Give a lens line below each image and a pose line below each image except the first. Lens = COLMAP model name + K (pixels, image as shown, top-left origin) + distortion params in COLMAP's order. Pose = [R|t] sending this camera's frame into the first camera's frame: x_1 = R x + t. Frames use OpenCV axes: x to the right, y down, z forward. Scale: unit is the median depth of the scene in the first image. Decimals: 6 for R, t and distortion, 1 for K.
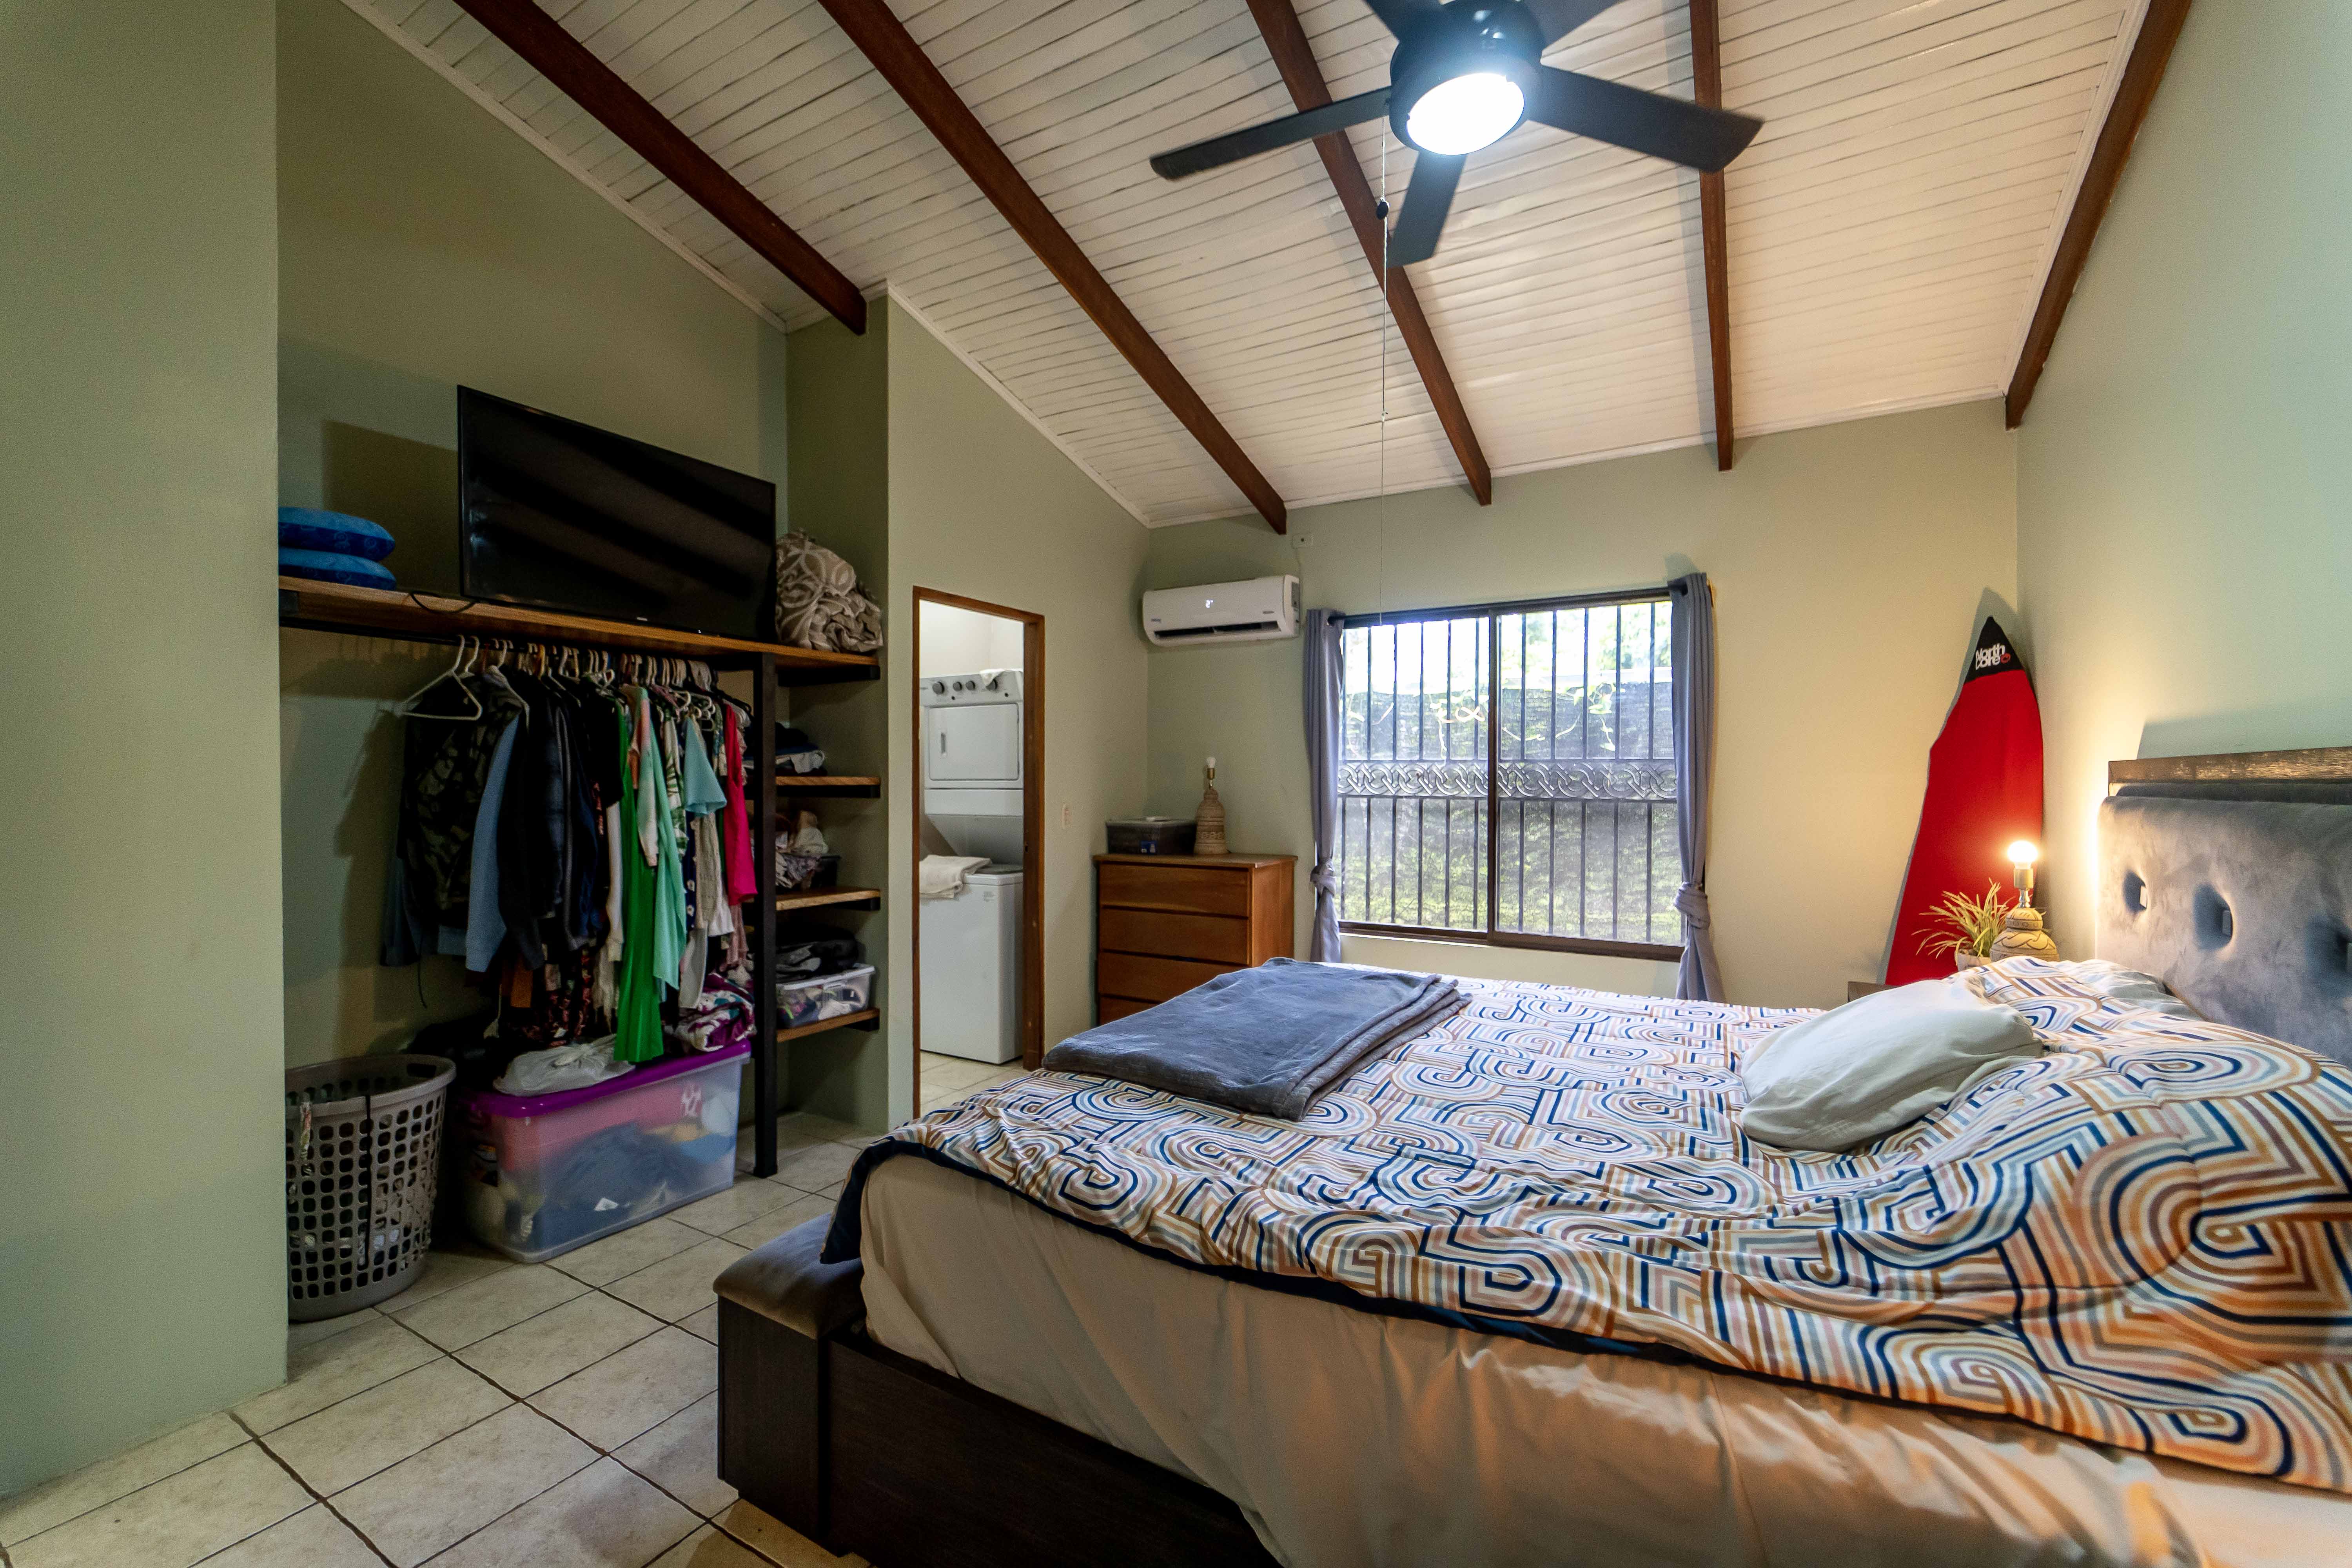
lens RADIAL K [[951.1, 0, 1190.1], [0, 951.1, 792.2], [0, 0, 1]] dist [0.010713, -0.005629]
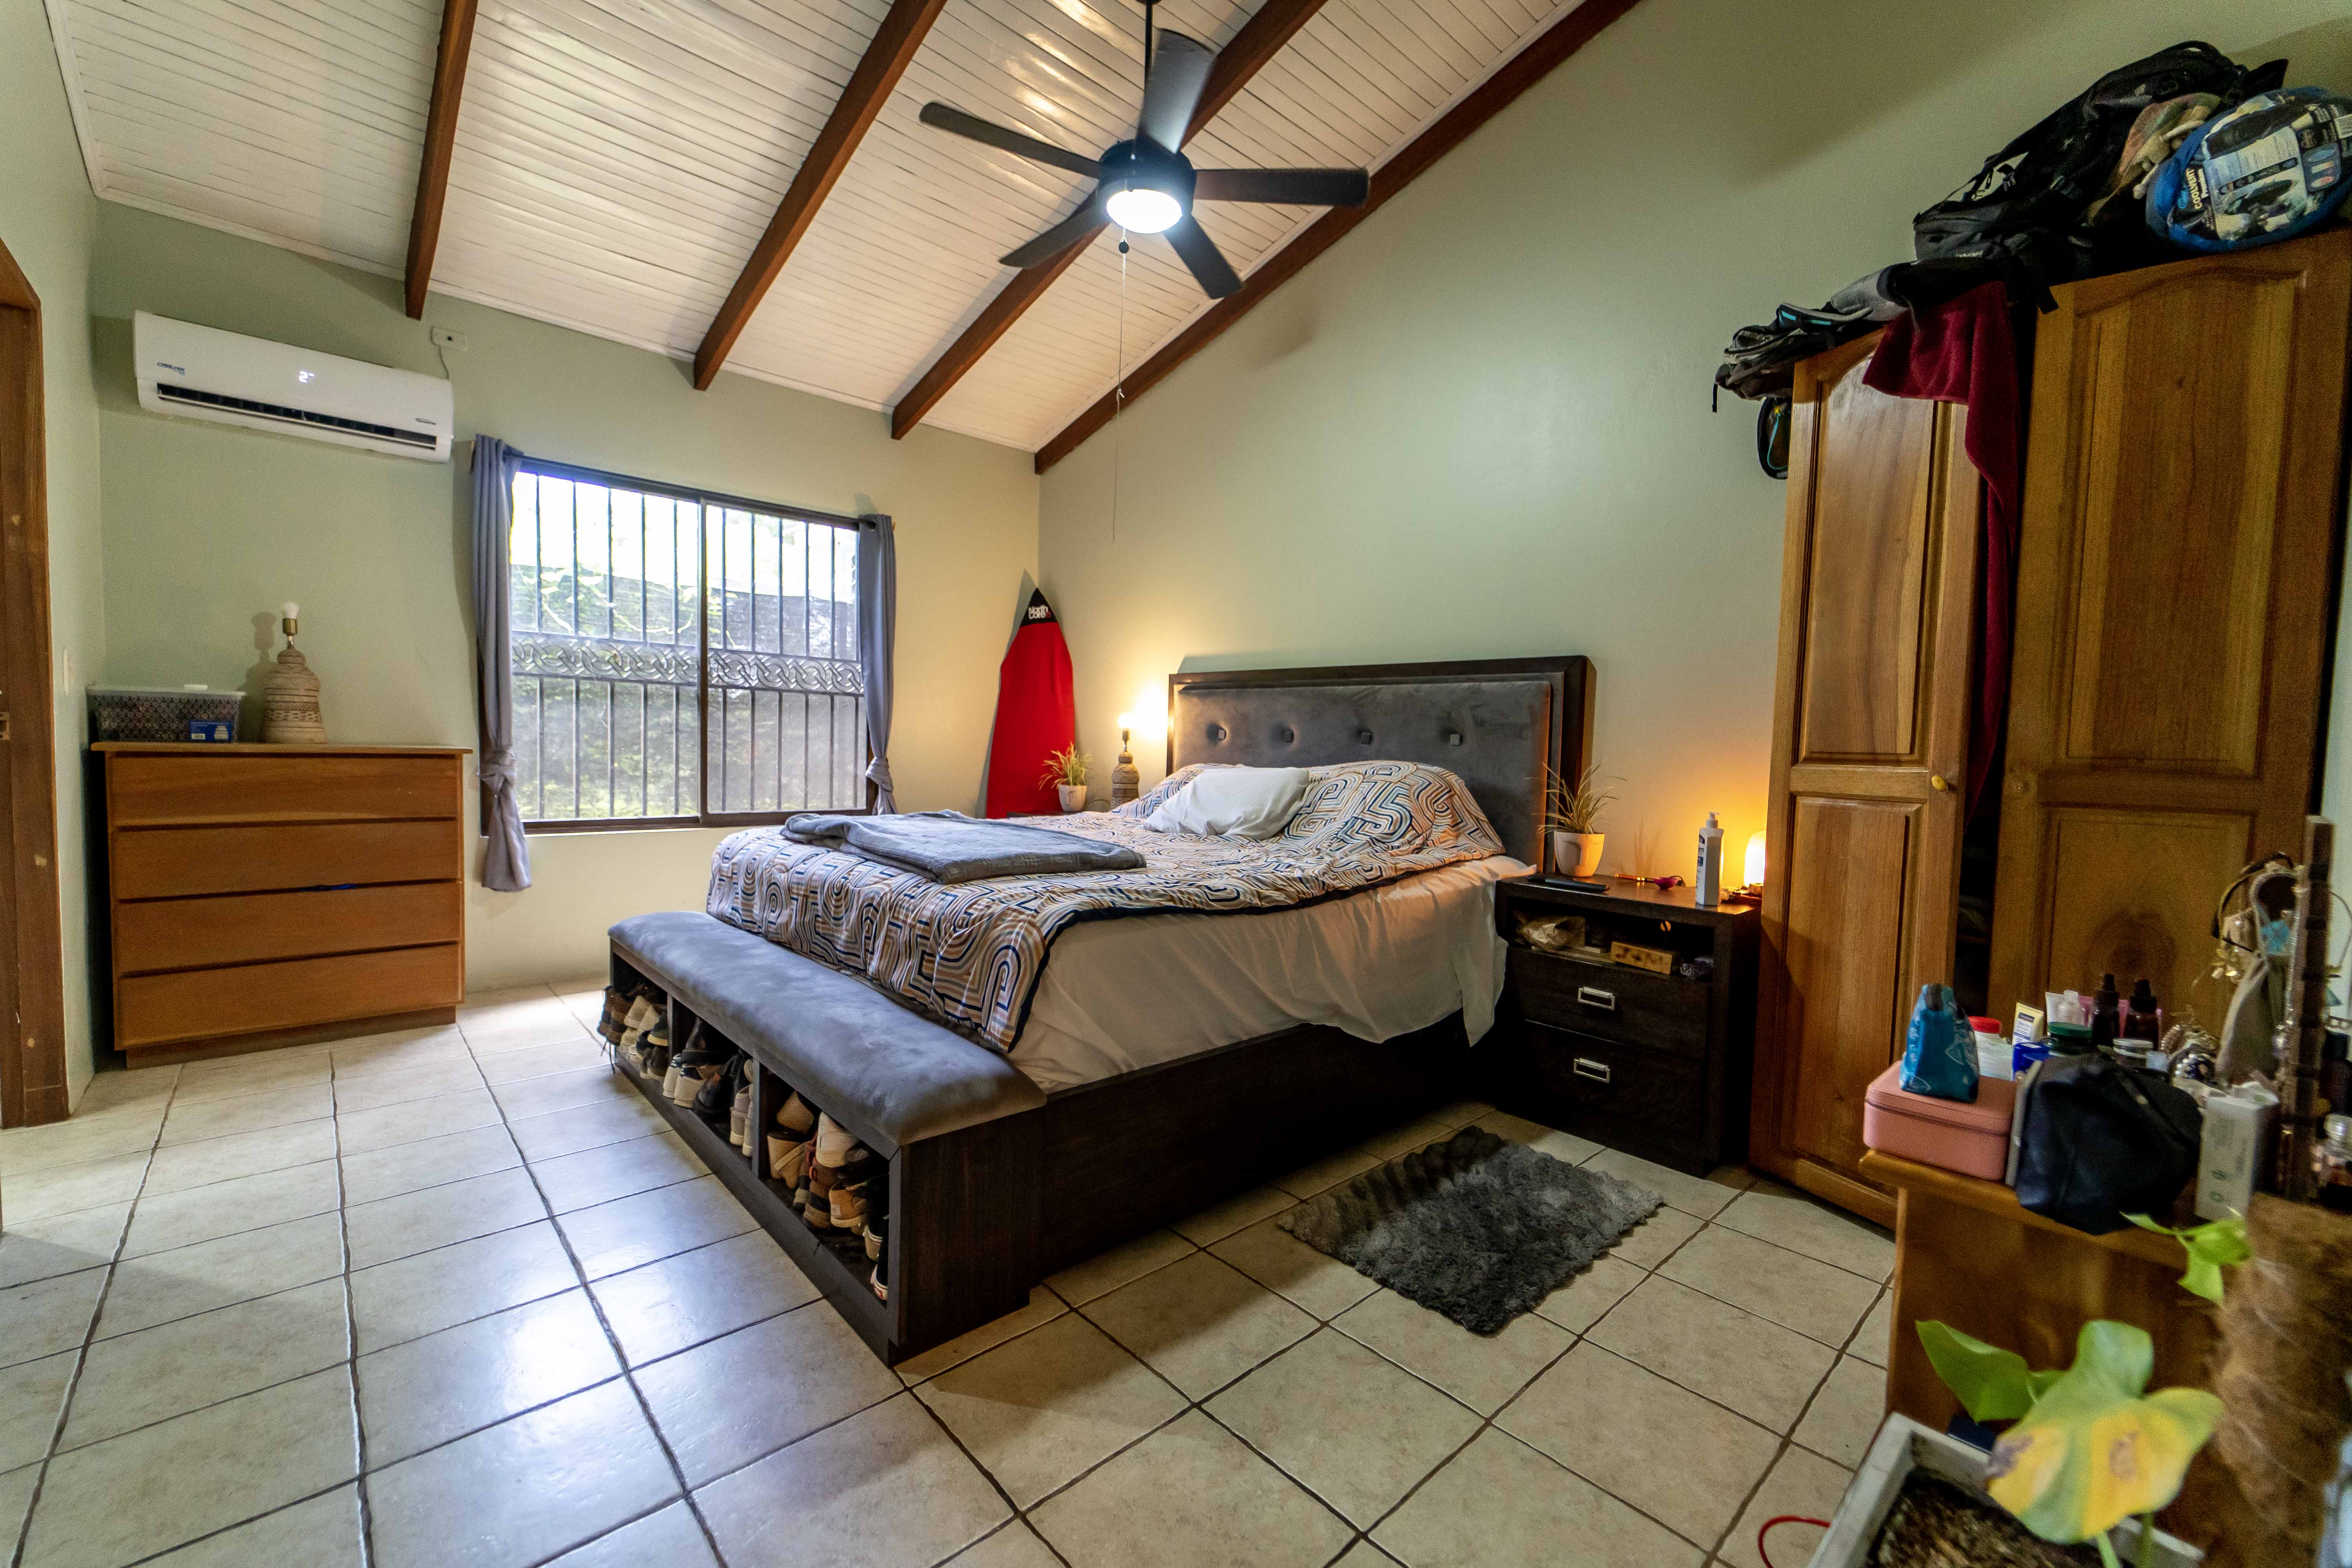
lens RADIAL K [[951.1, 0, 1190.1], [0, 951.1, 792.2], [0, 0, 1]] dist [0.010713, -0.005629]
pose [[0.282531, -0.047097, 0.958101, -0.522568], [-0.019866, 0.998293, 0.054931, 0.055719], [-0.959052, -0.034554, 0.281113, 0.204617]]
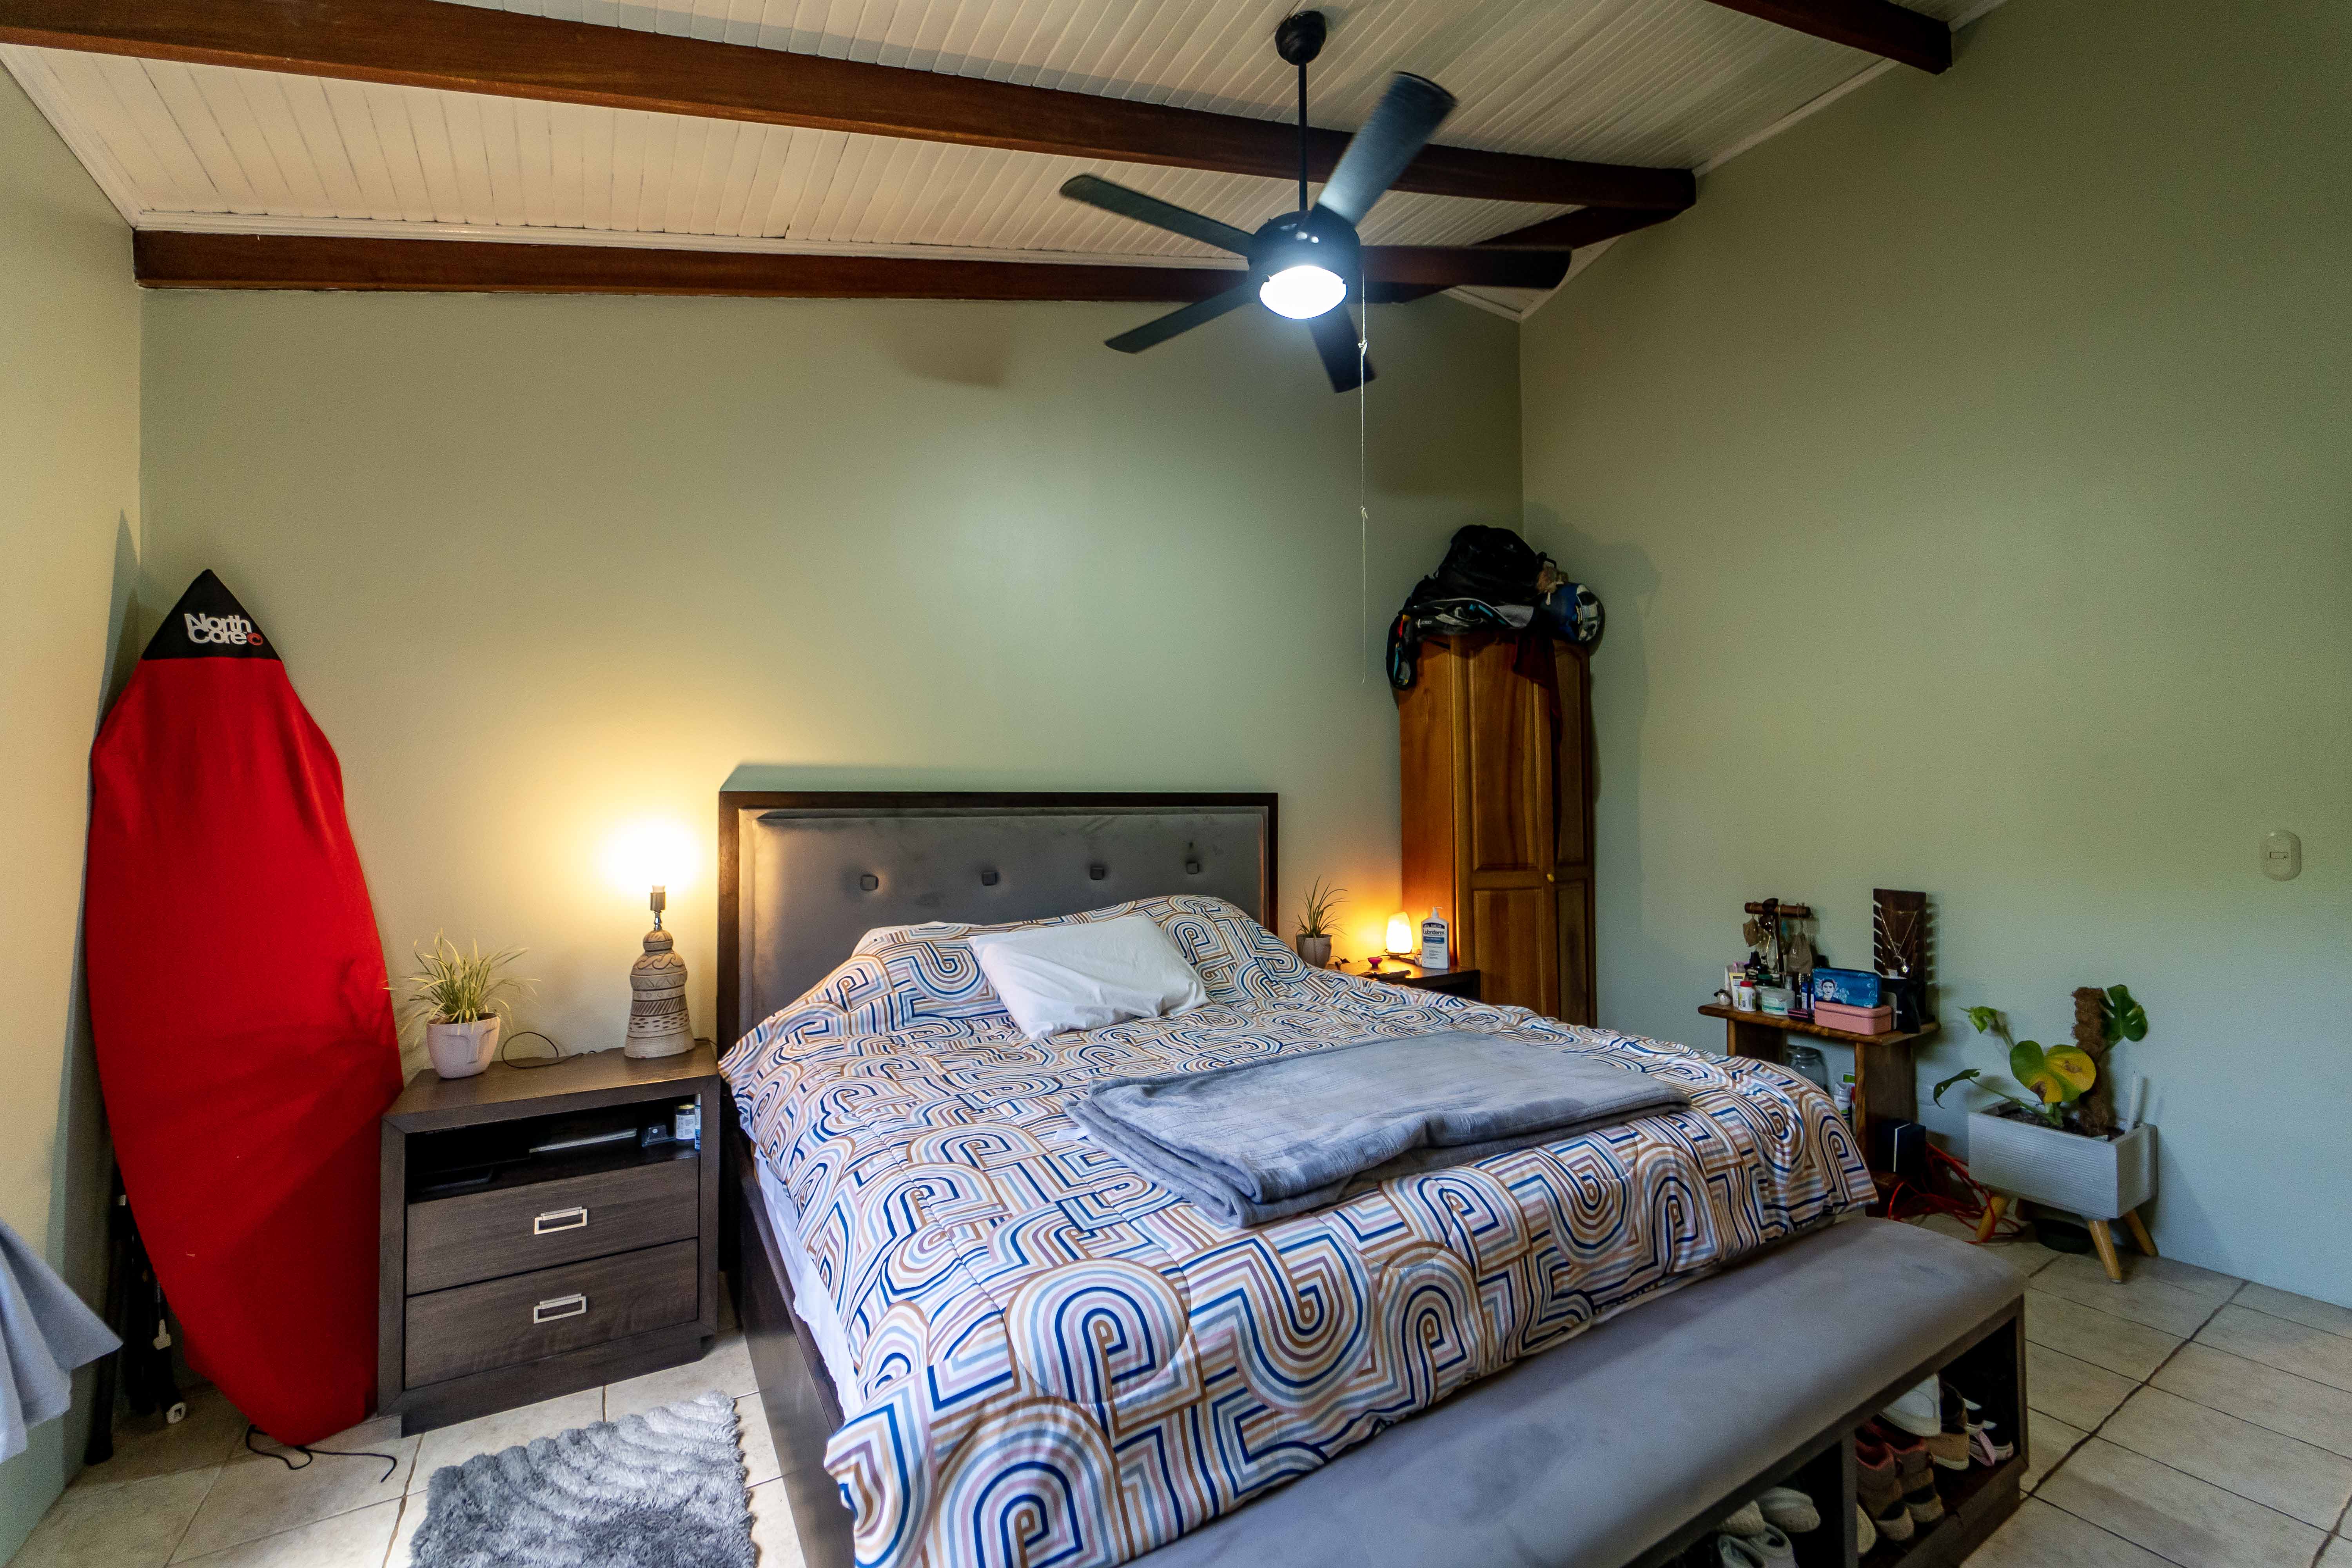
lens RADIAL K [[951.1, 0, 1190.1], [0, 951.1, 792.2], [0, 0, 1]] dist [0.010713, -0.005629]
pose [[-0.885430, 0.013177, 0.464586, -0.075681], [0.009777, 0.999905, -0.009728, -0.009212], [-0.464670, -0.004071, -0.885475, 0.973035]]
